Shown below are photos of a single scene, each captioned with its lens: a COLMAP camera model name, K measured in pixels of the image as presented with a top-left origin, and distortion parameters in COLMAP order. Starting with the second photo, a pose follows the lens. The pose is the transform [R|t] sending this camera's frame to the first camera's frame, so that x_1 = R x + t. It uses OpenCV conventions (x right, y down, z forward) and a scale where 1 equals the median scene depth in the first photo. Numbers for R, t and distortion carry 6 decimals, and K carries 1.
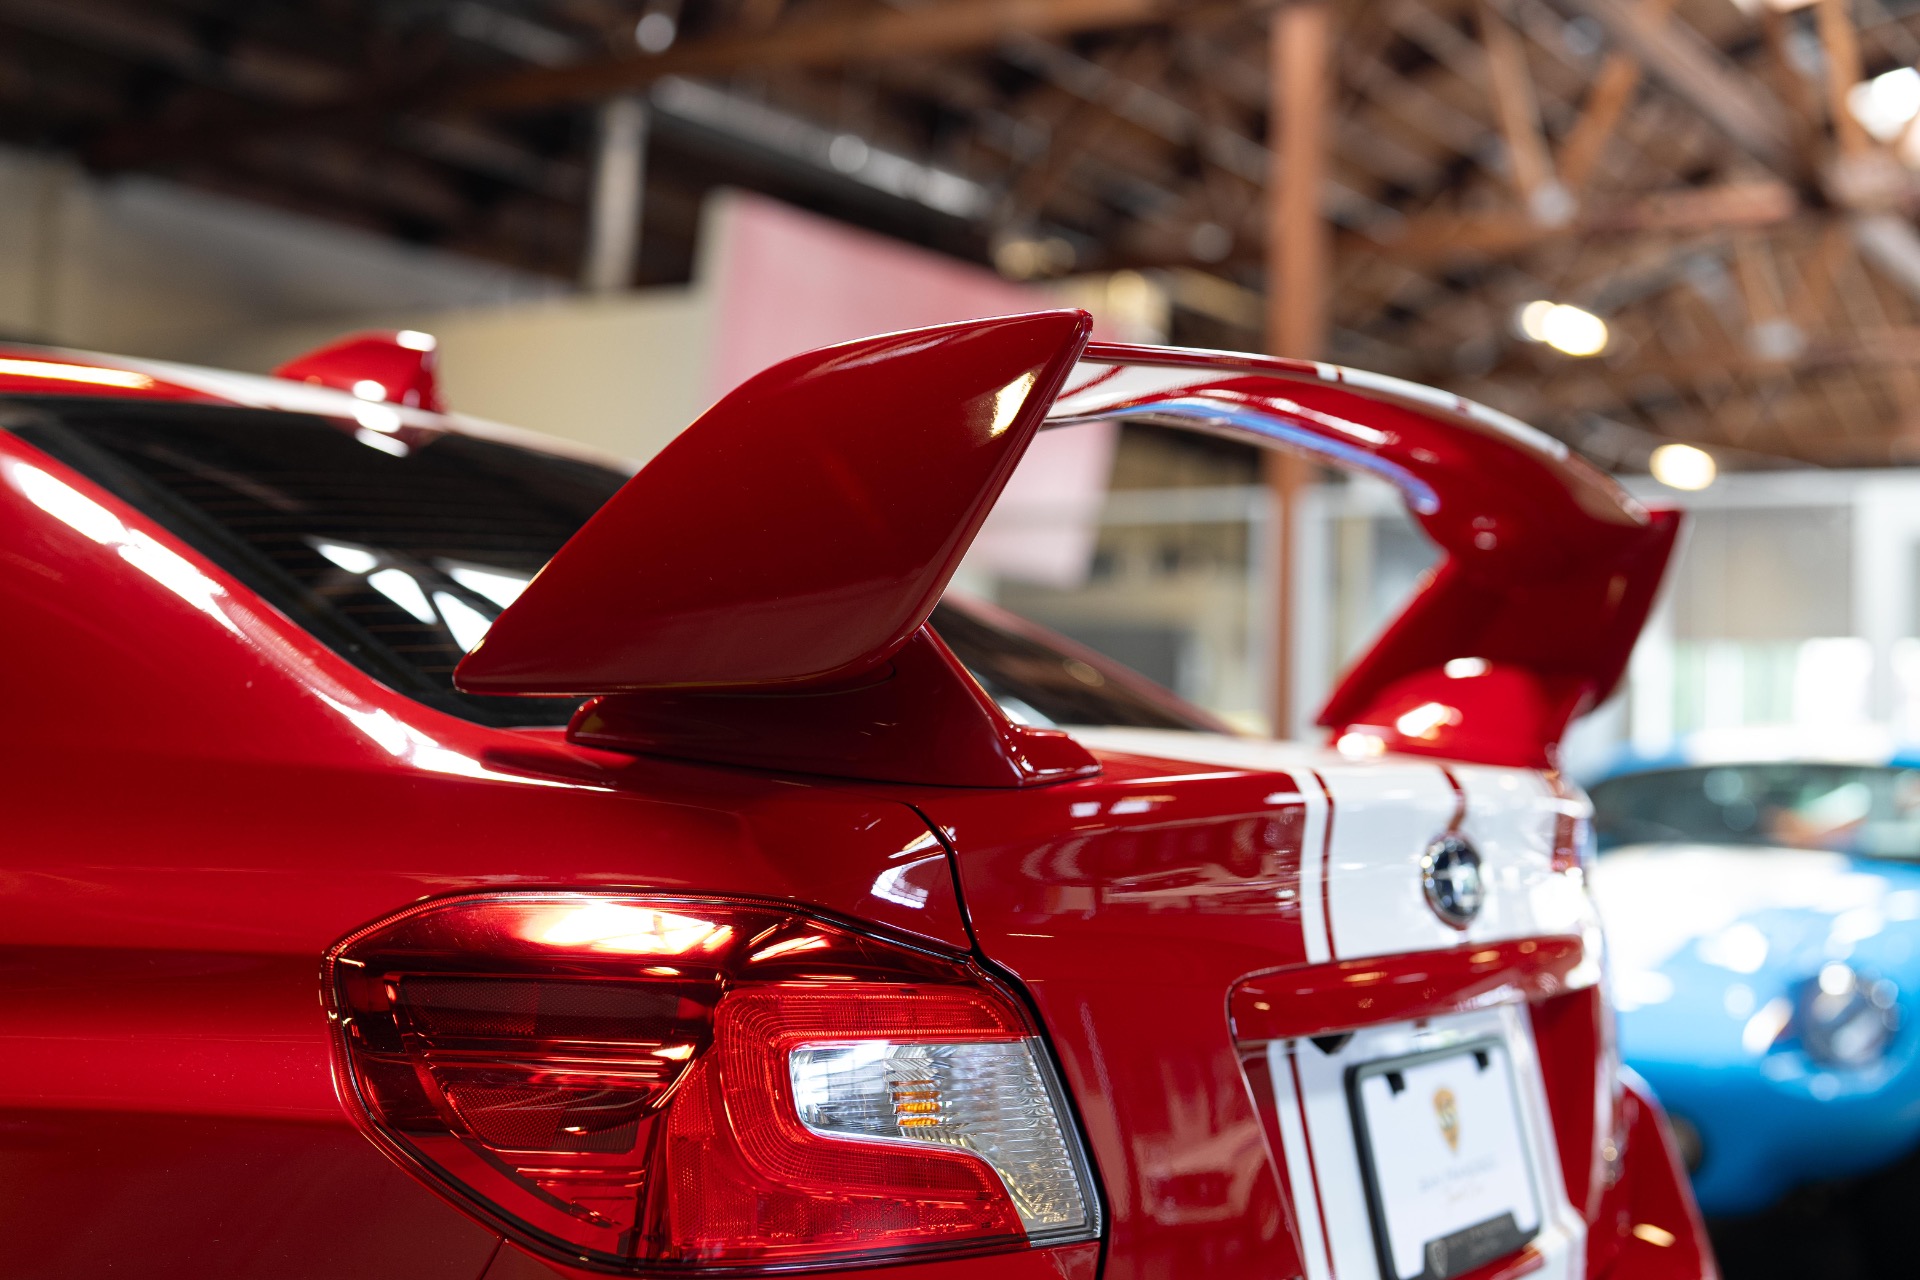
lens RADIAL K [[2589.1, 0, 960.0], [0, 2589.1, 640.0], [0, 0, 1]] dist [0.004987, 0.025096]
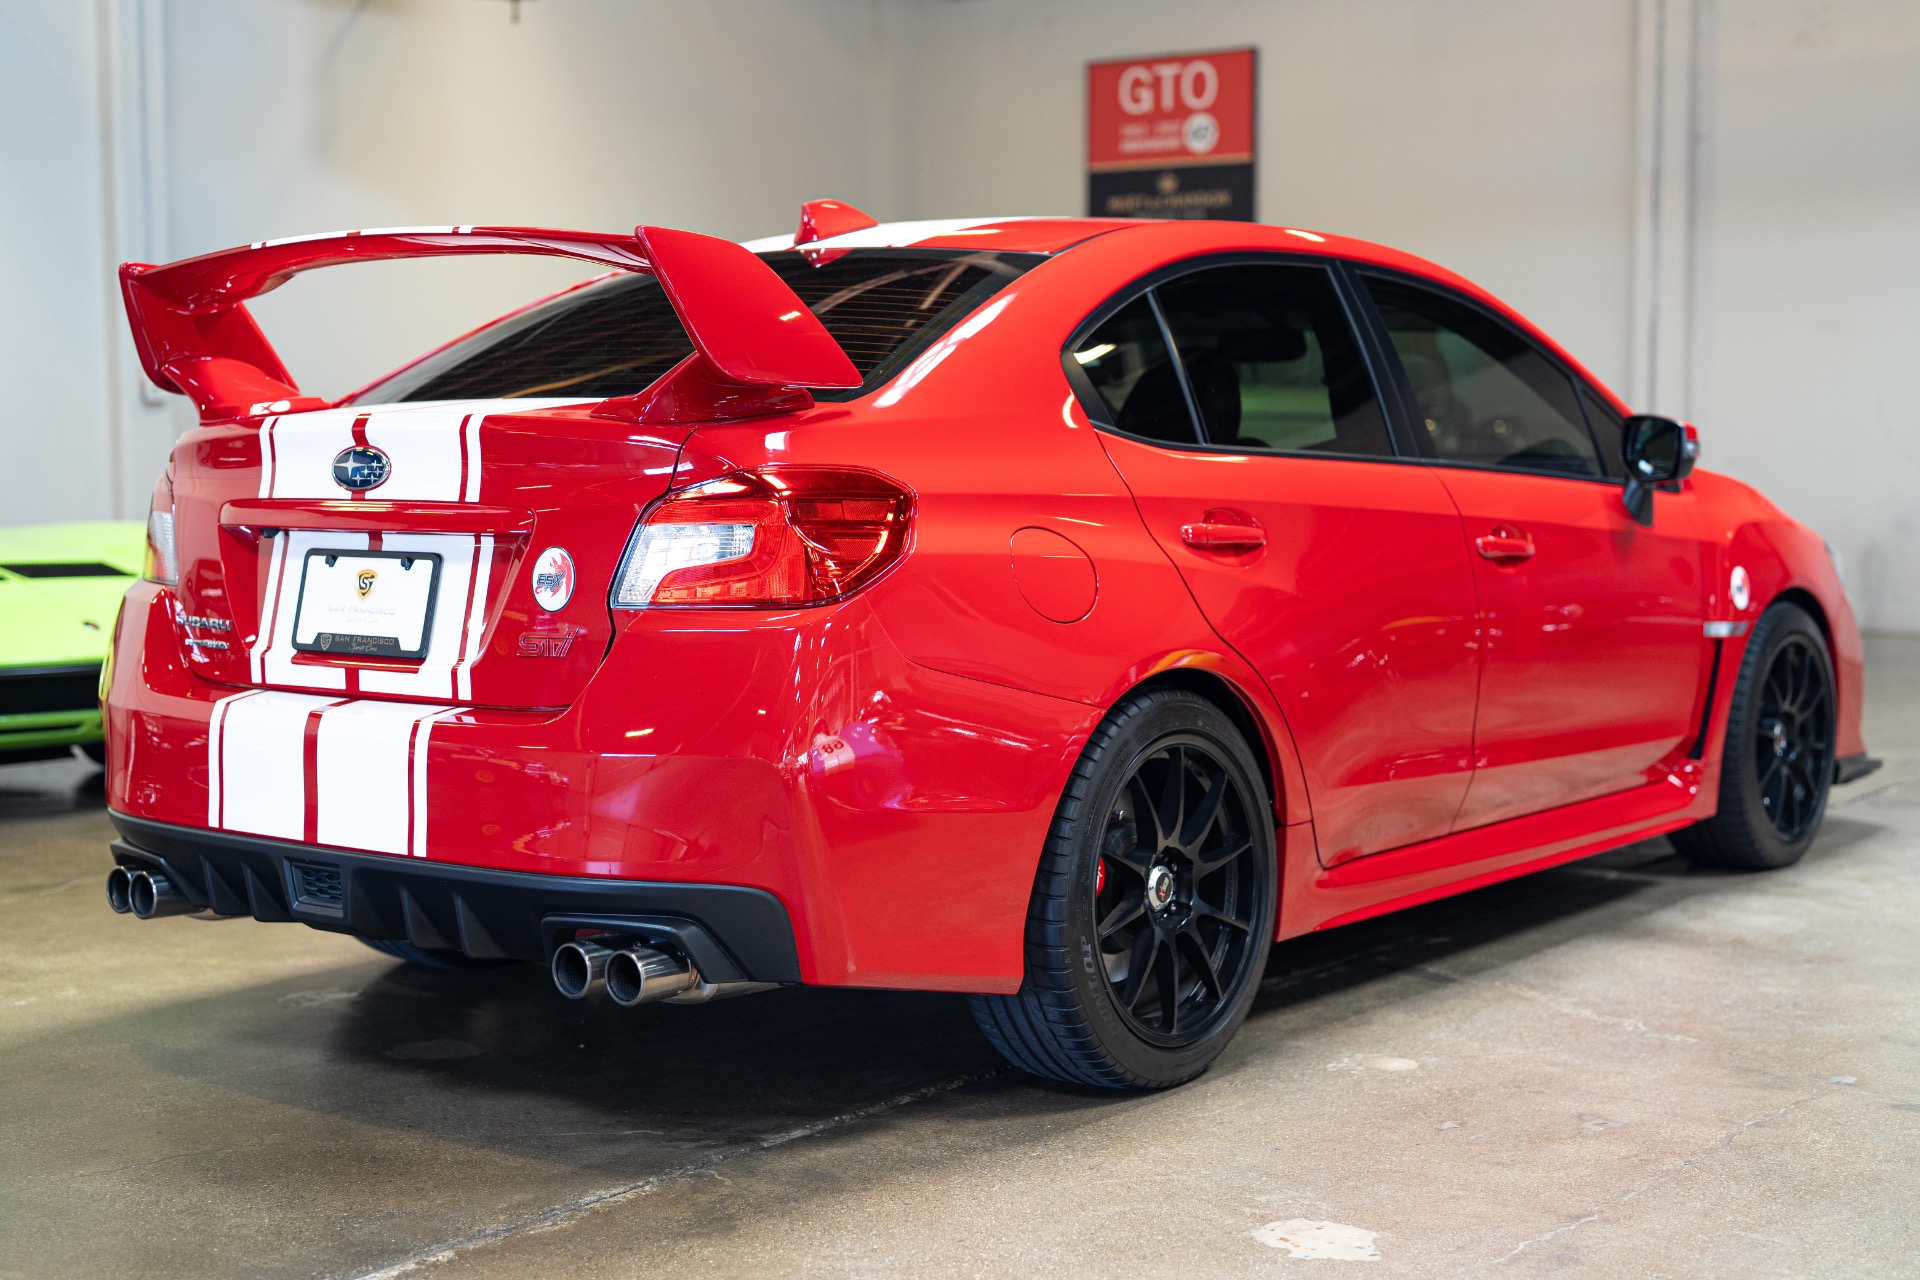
lens RADIAL K [[2589.1, 0, 960.0], [0, 2589.1, 640.0], [0, 0, 1]] dist [0.004987, 0.025096]
pose [[-0.131539, 0.048644, -0.990117, 2.161793], [0.043843, 0.998103, 0.043211, 0.160924], [0.990341, -0.037726, -0.133423, 1.738586]]
